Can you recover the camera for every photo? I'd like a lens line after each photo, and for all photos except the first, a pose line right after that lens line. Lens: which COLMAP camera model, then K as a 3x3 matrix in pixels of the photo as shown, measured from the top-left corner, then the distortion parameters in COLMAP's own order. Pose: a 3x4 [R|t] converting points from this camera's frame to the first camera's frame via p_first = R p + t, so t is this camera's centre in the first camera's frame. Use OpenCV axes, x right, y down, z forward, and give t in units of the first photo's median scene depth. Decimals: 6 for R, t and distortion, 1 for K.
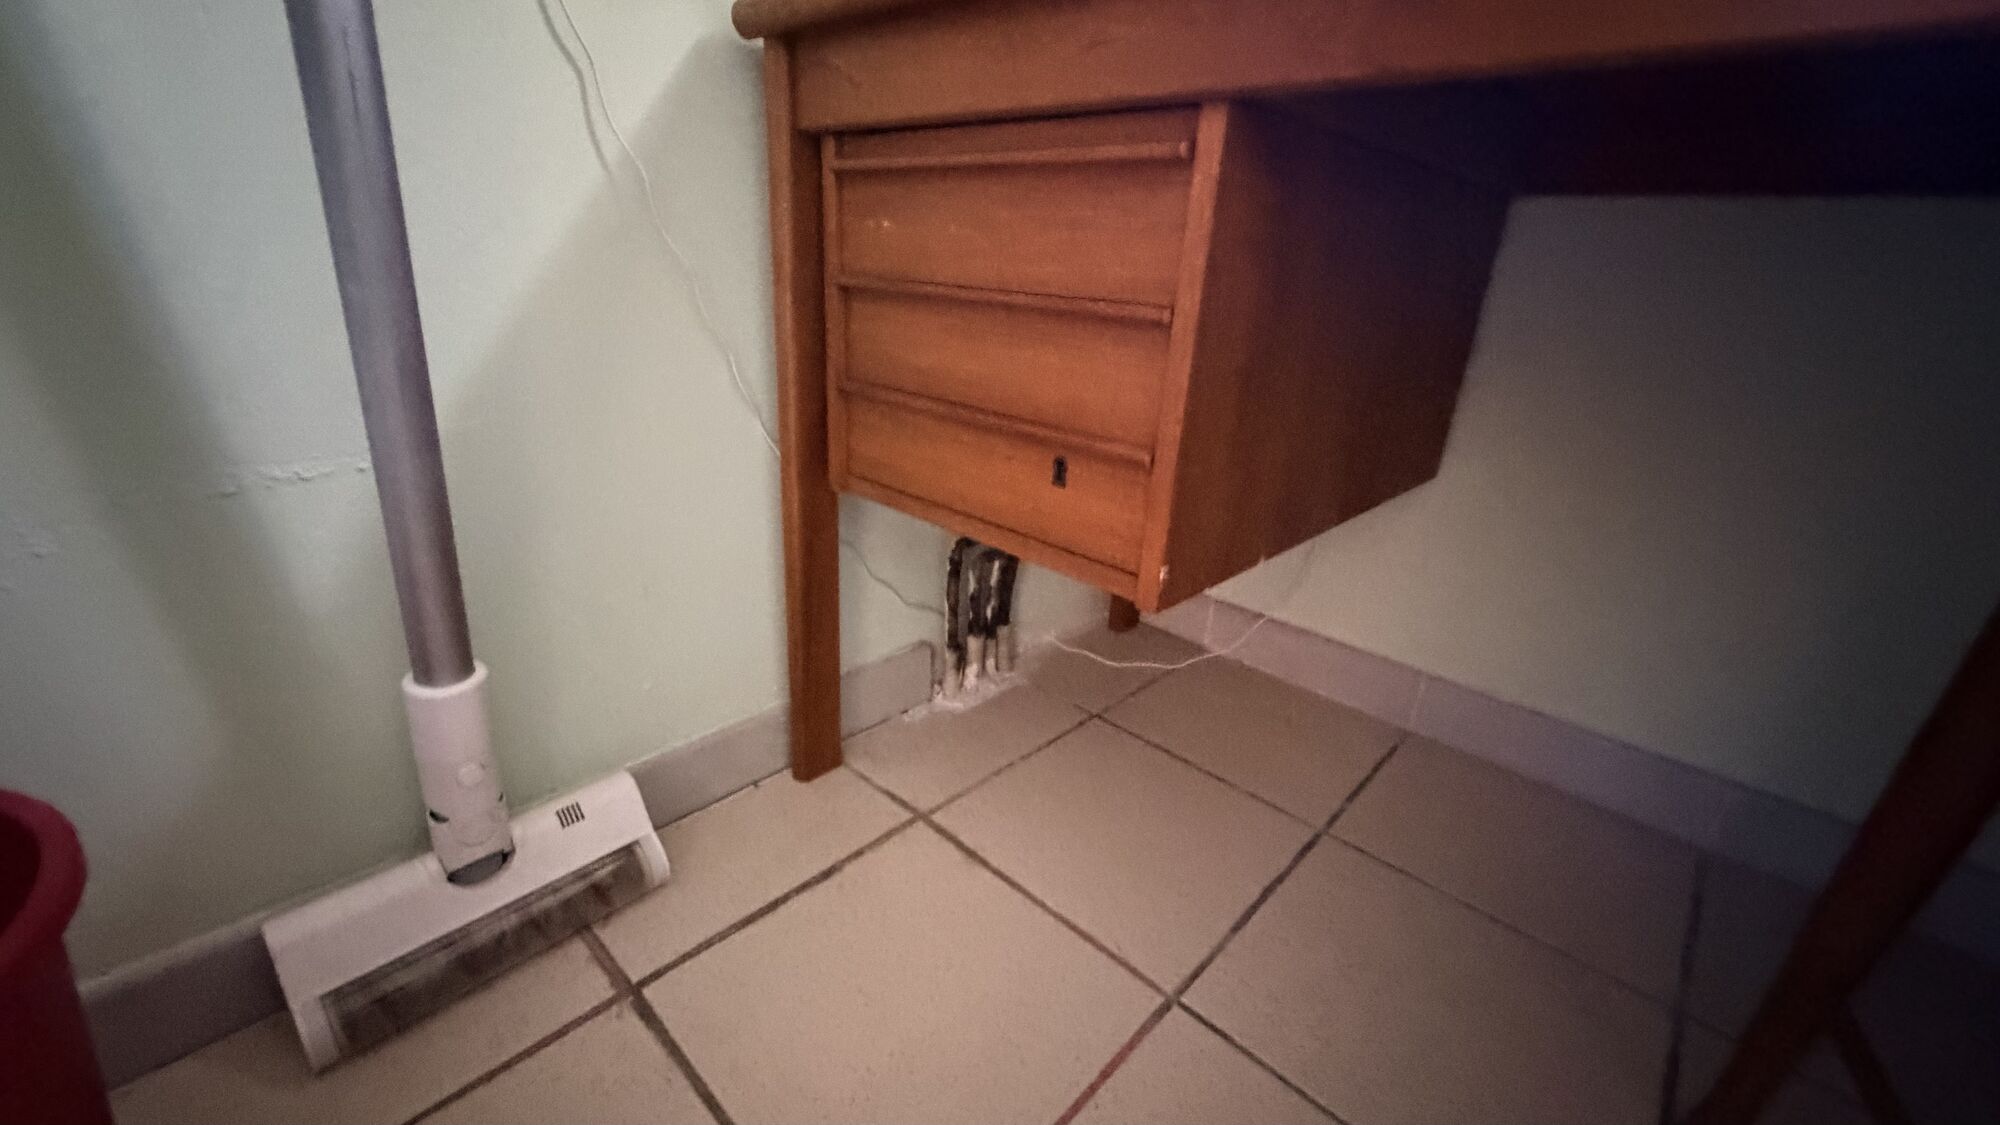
lens RADIAL K [[802.4, 0, 1000.0], [0, 802.4, 562.5], [0, 0, 1]] dist [-0.001483, -0.000758]
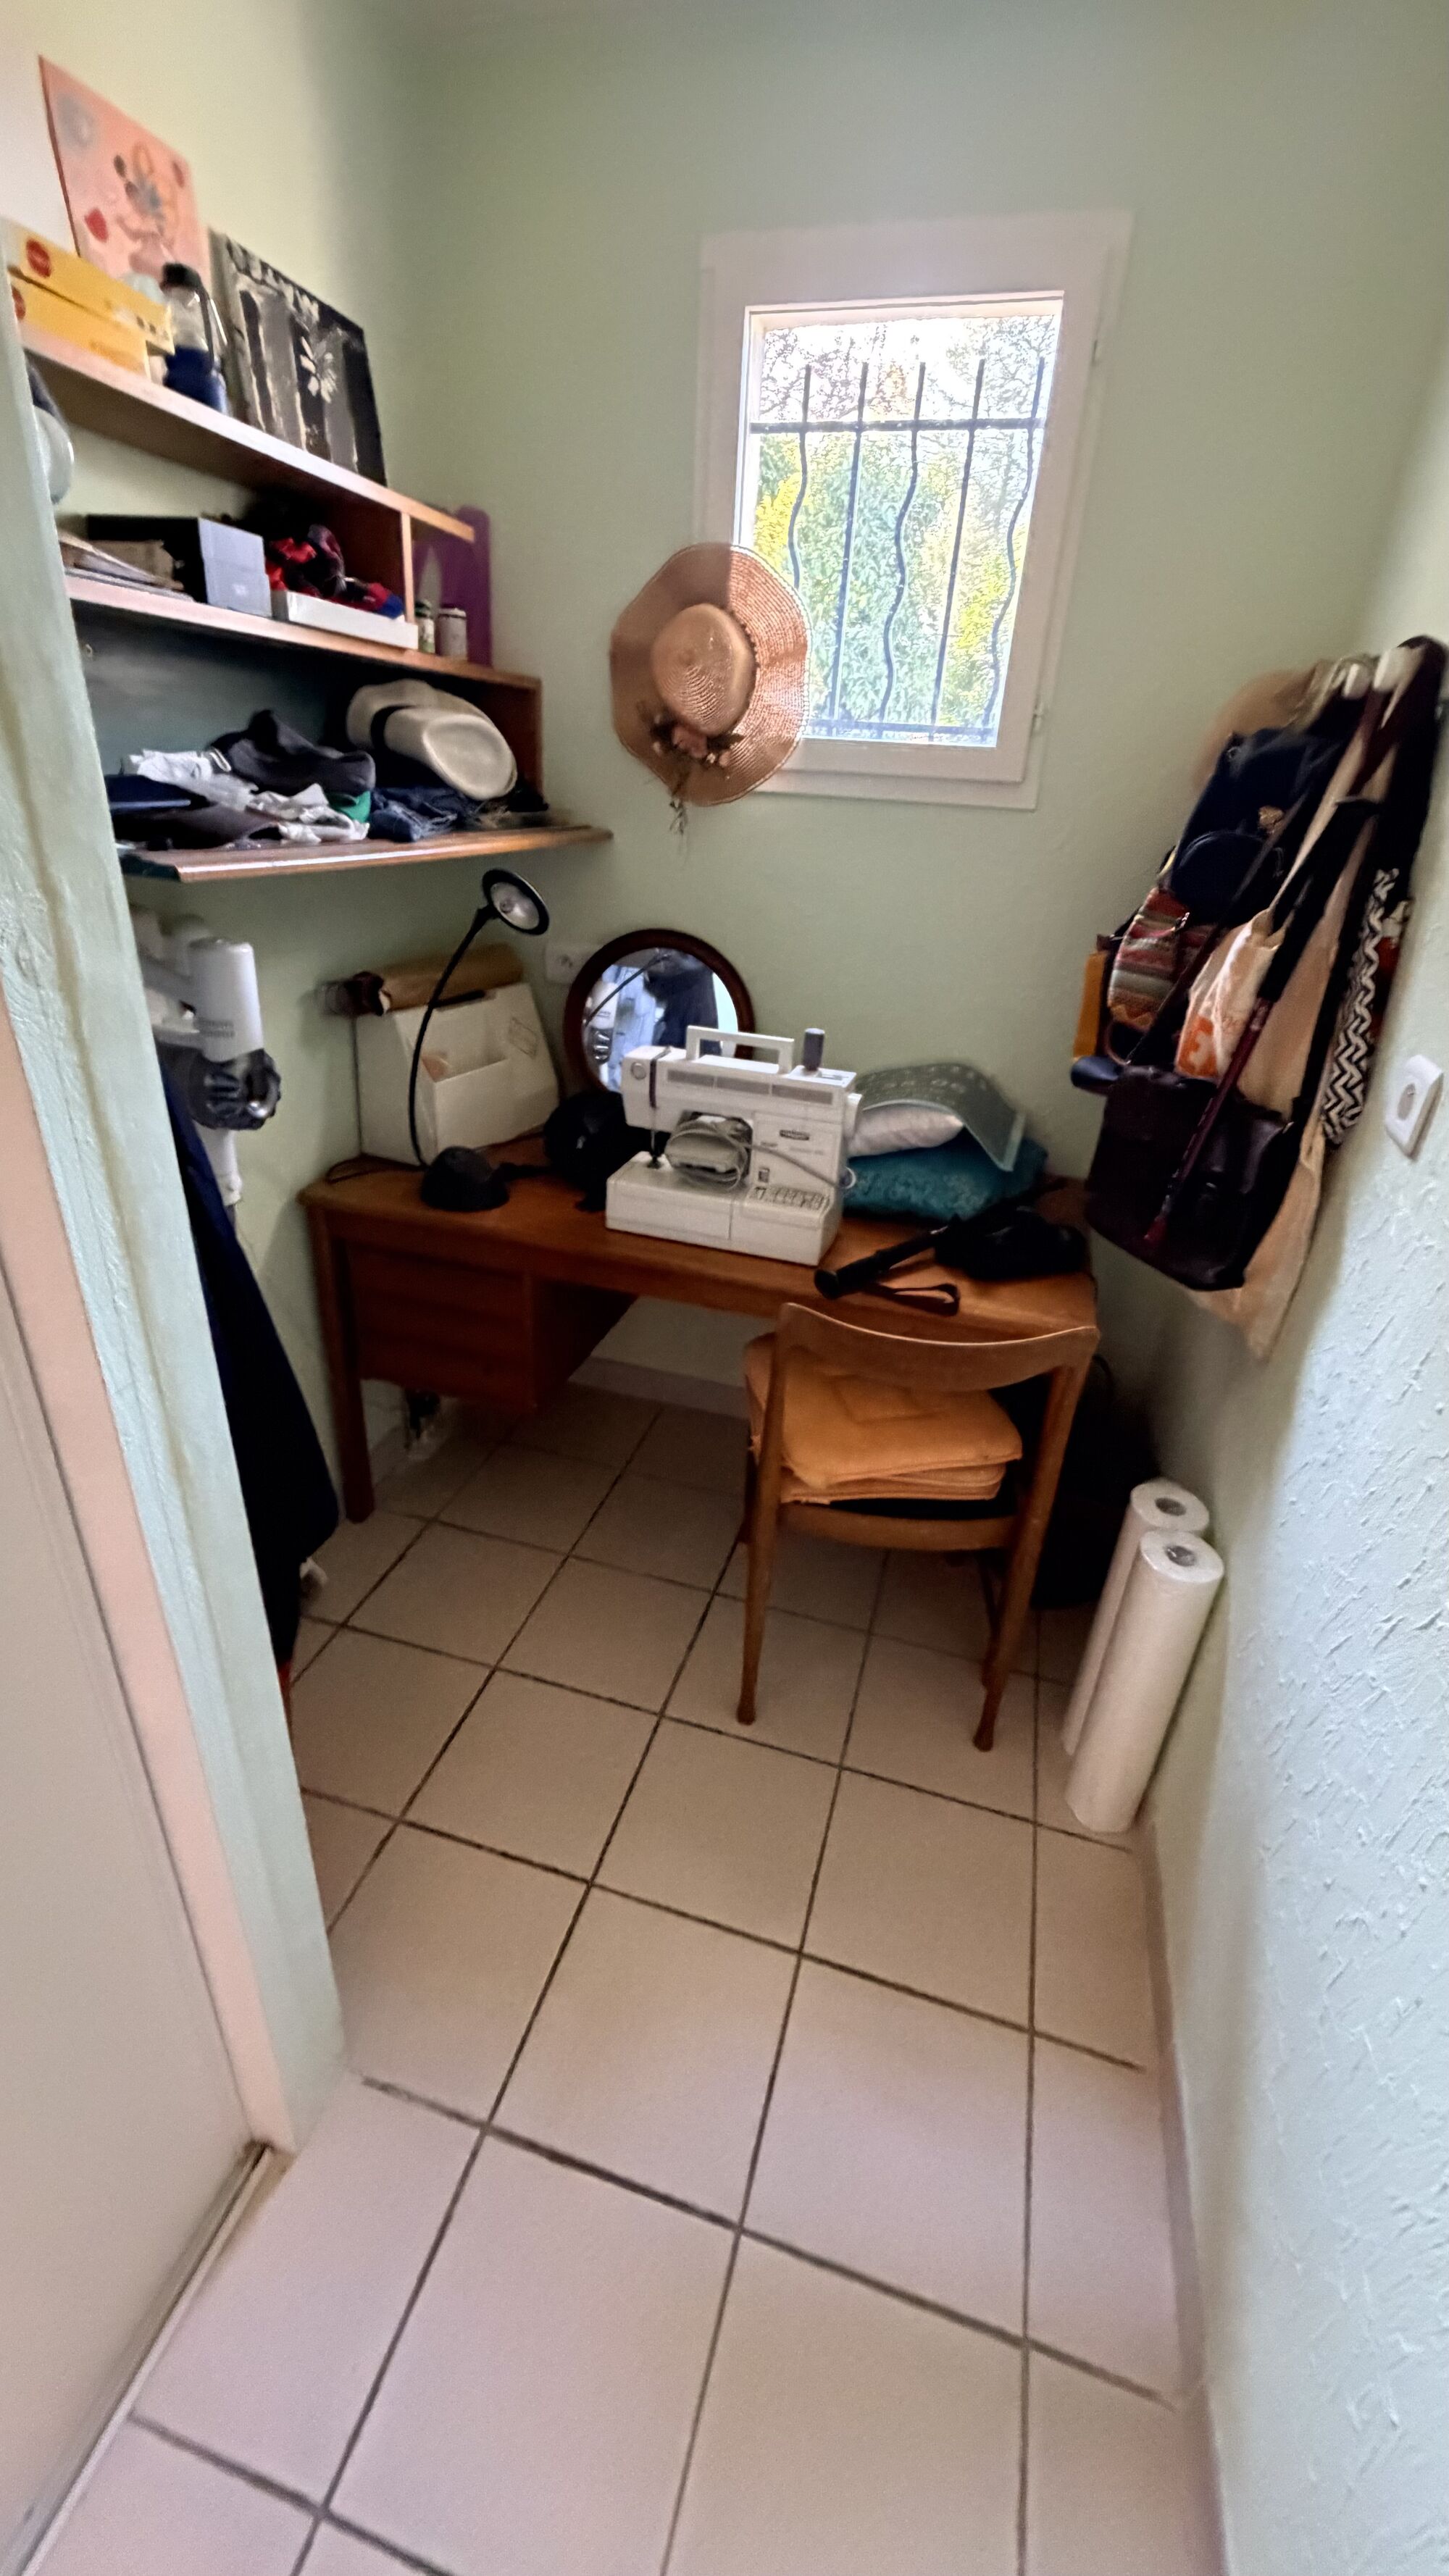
lens RADIAL K [[1033.6, 0, 724.5], [0, 1033.6, 1288.0], [0, 0, 1]] dist [-0.001483, -0.000758]
pose [[0.896150, -0.207361, 0.392323, -0.389526], [0.156284, 0.974942, 0.158316, -0.622109], [-0.415320, -0.080561, 0.906101, -1.819310]]
